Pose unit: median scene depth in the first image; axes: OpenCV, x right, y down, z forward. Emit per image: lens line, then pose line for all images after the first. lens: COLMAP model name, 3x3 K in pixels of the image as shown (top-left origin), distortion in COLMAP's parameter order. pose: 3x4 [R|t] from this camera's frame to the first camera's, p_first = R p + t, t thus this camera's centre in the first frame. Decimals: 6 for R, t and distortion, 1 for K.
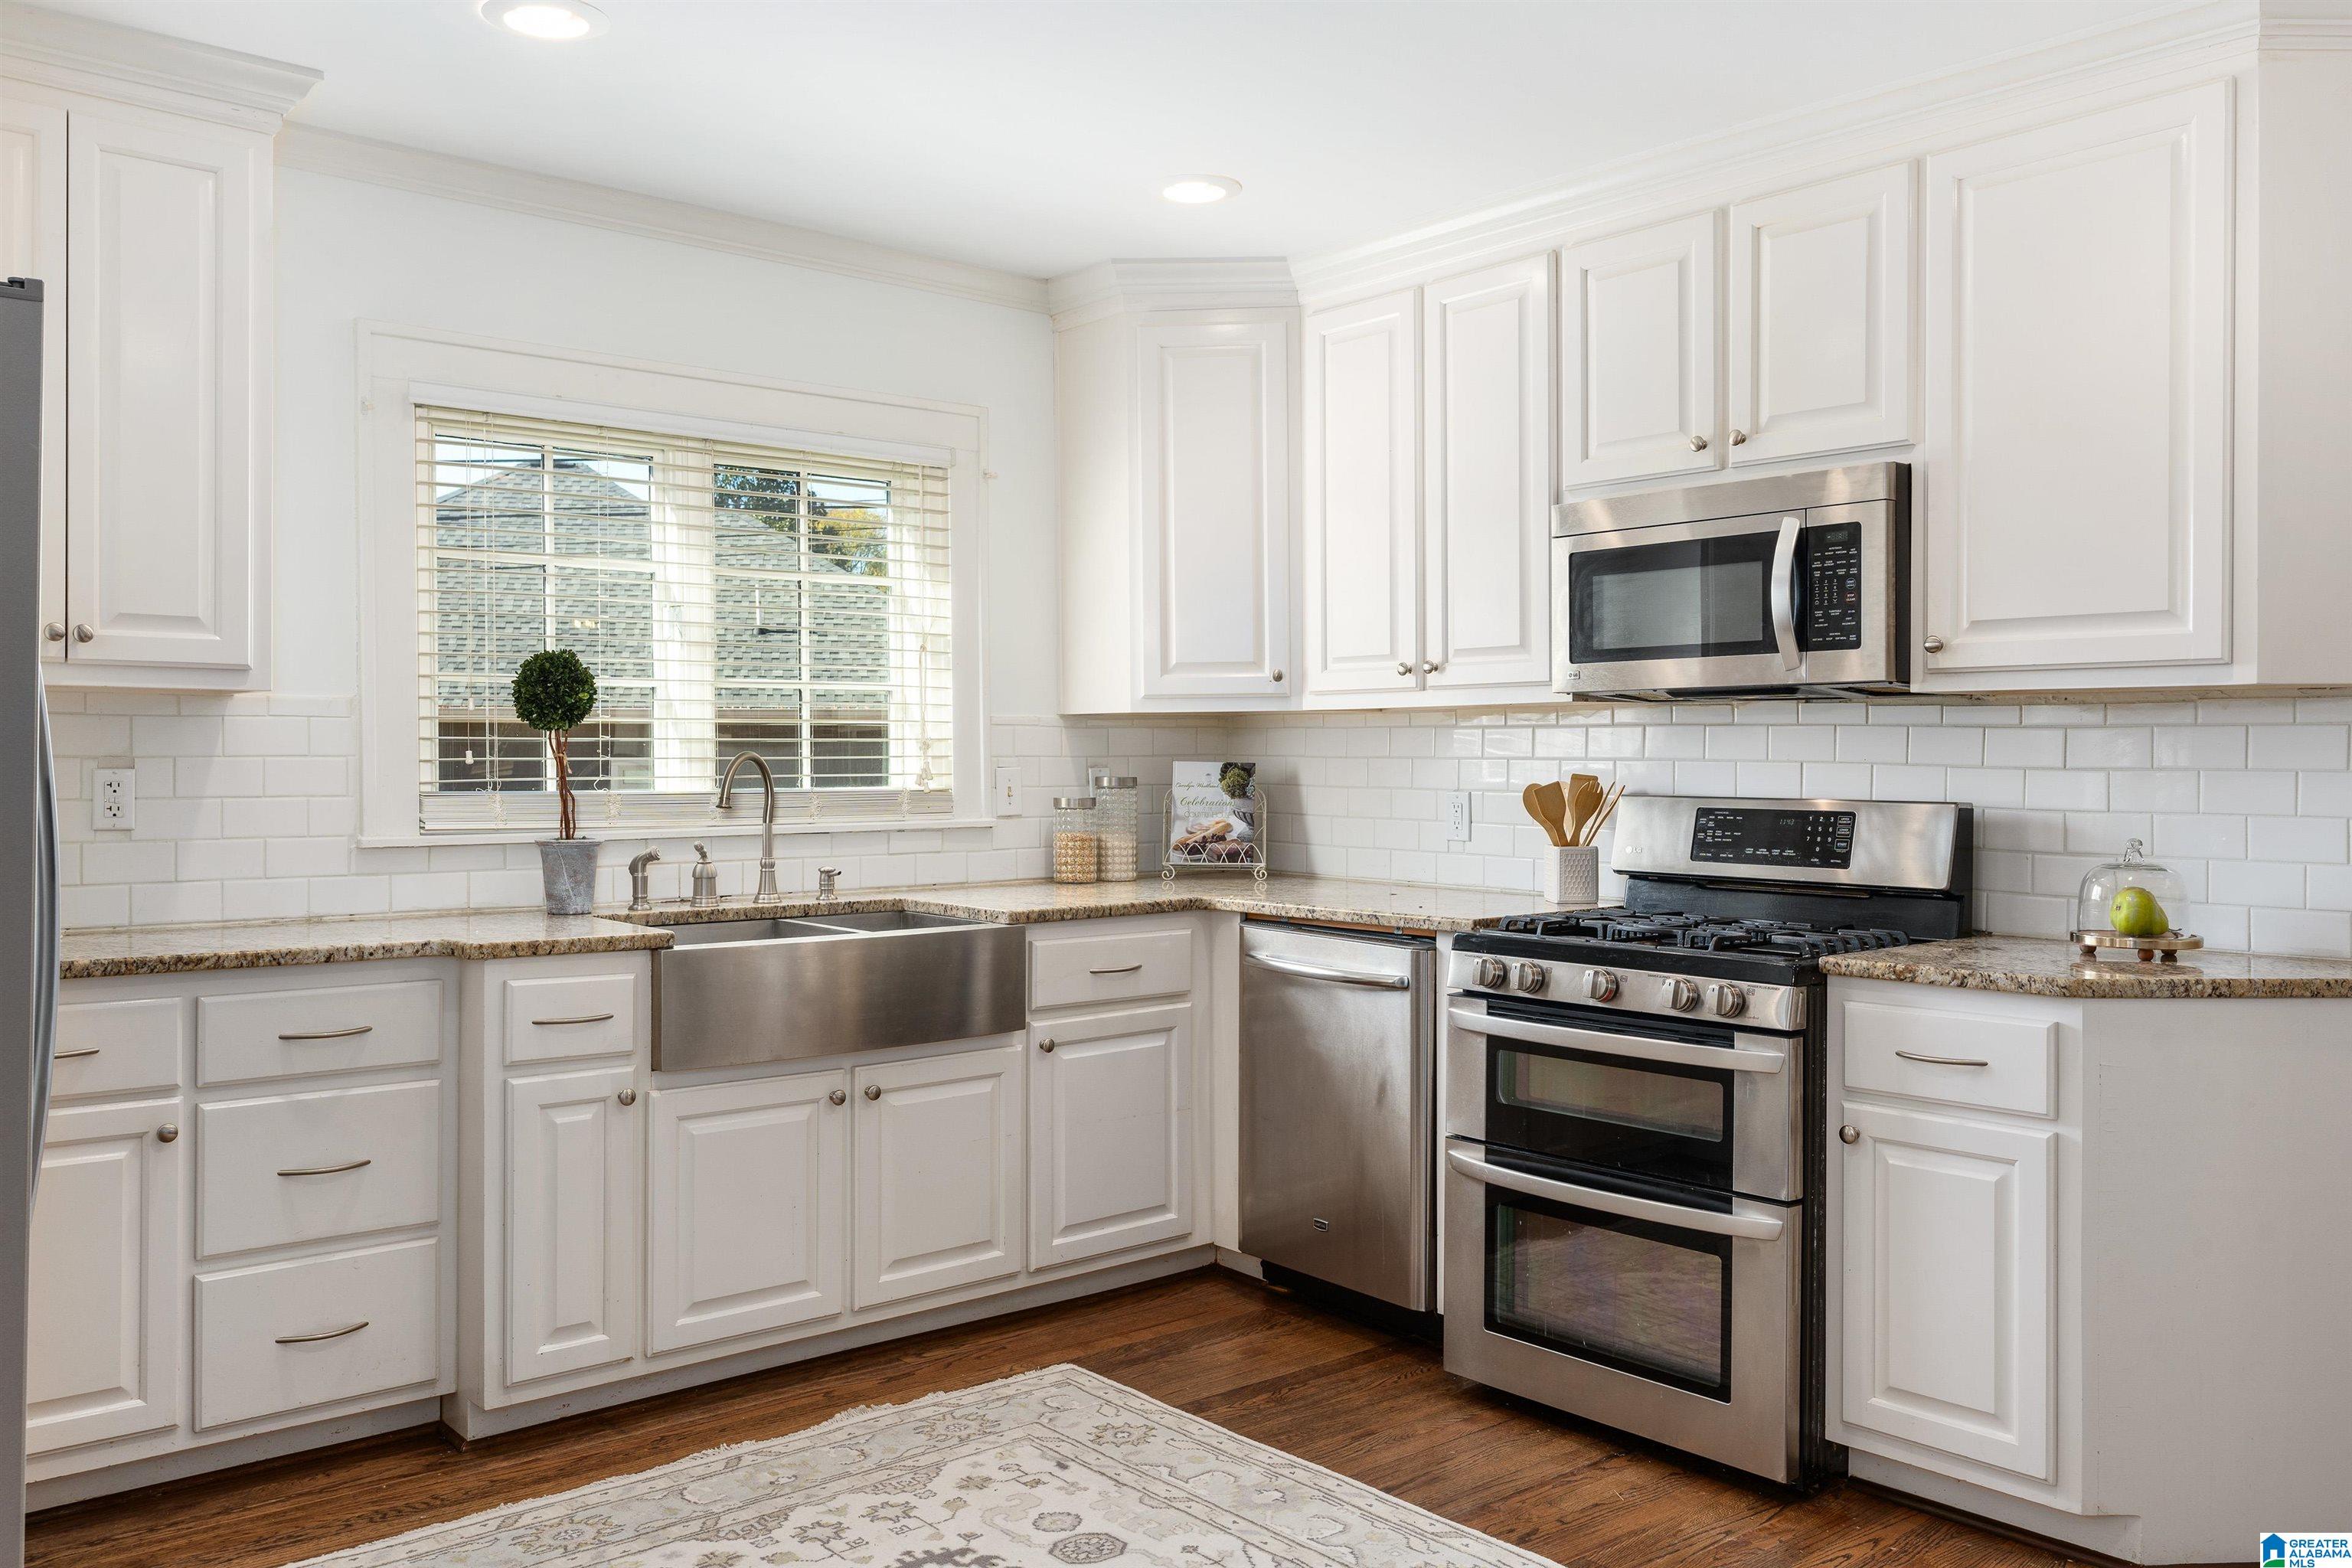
lens RADIAL K [[1836.7, 0, 1172.7], [0, 1836.7, 774.2], [0, 0, 1]] dist [0.006444, -0.000342]
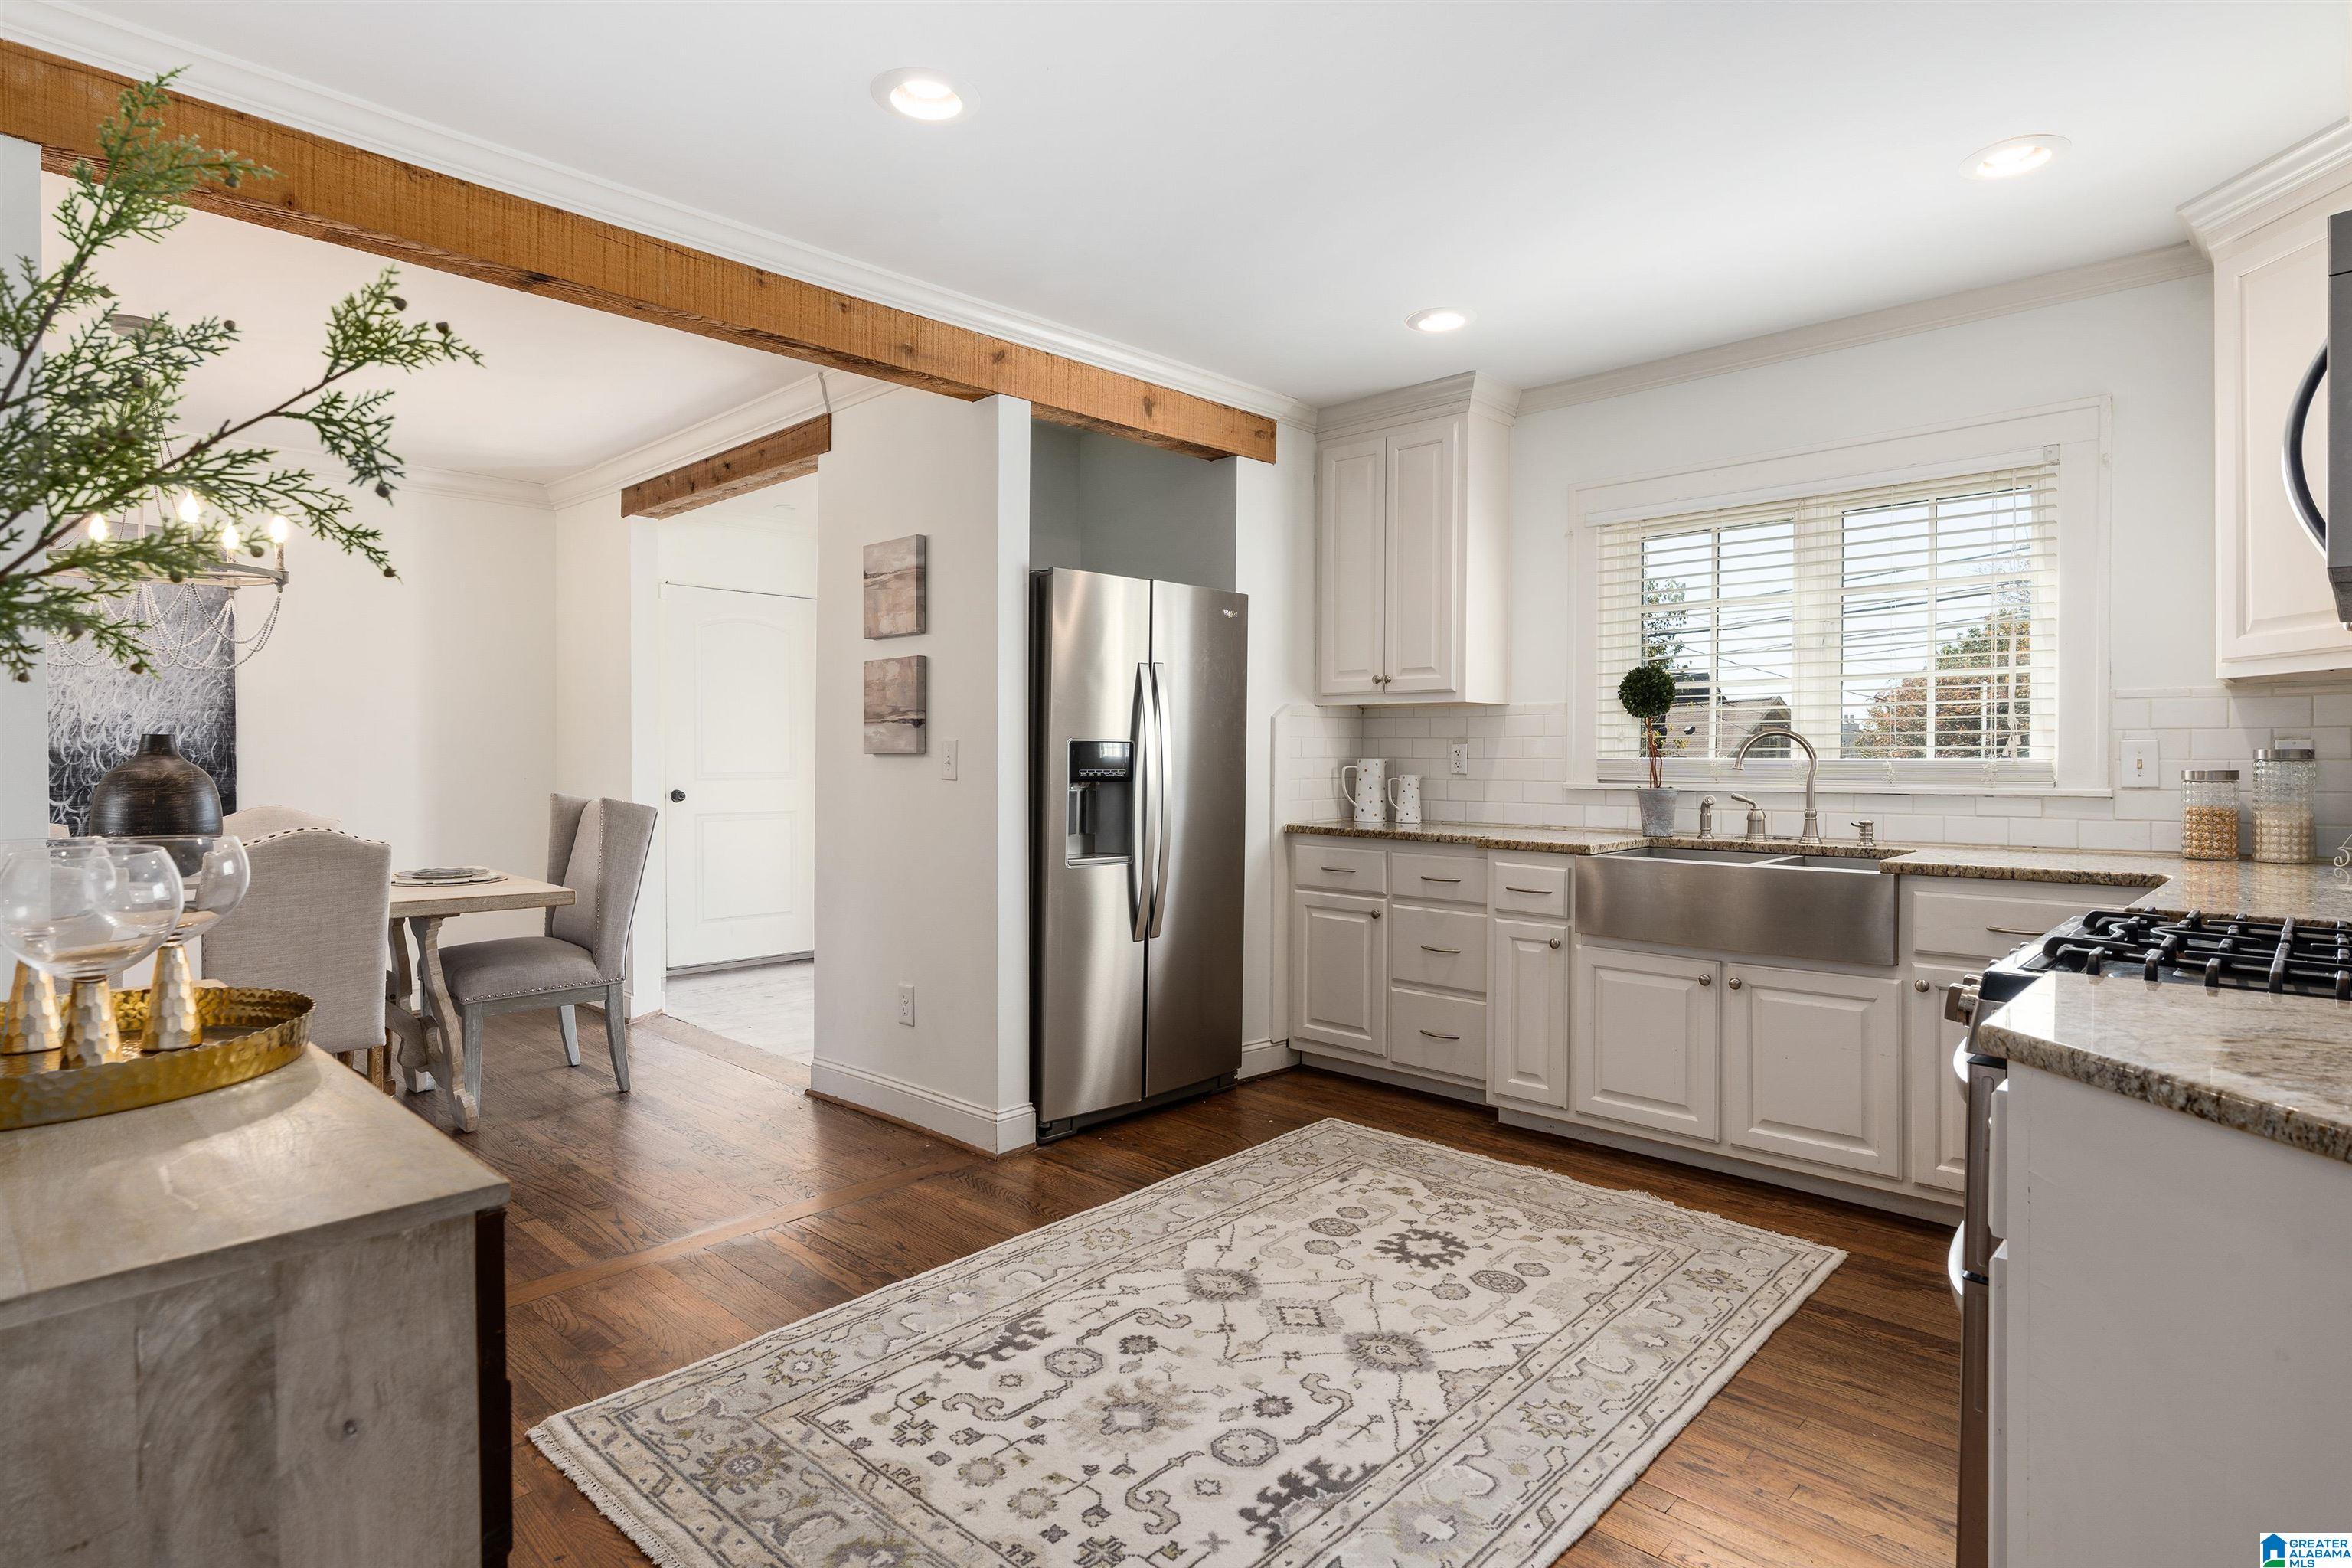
lens RADIAL K [[1236.7, 0, 1171.3], [0, 1236.7, 770.5], [0, 0, 1]] dist [0.002329, 0.000203]
pose [[0.098809, 0.010829, -0.995048, 0.762994], [-0.009880, 0.999902, 0.009901, 0.016711], [0.995057, 0.008852, 0.098906, 0.566237]]
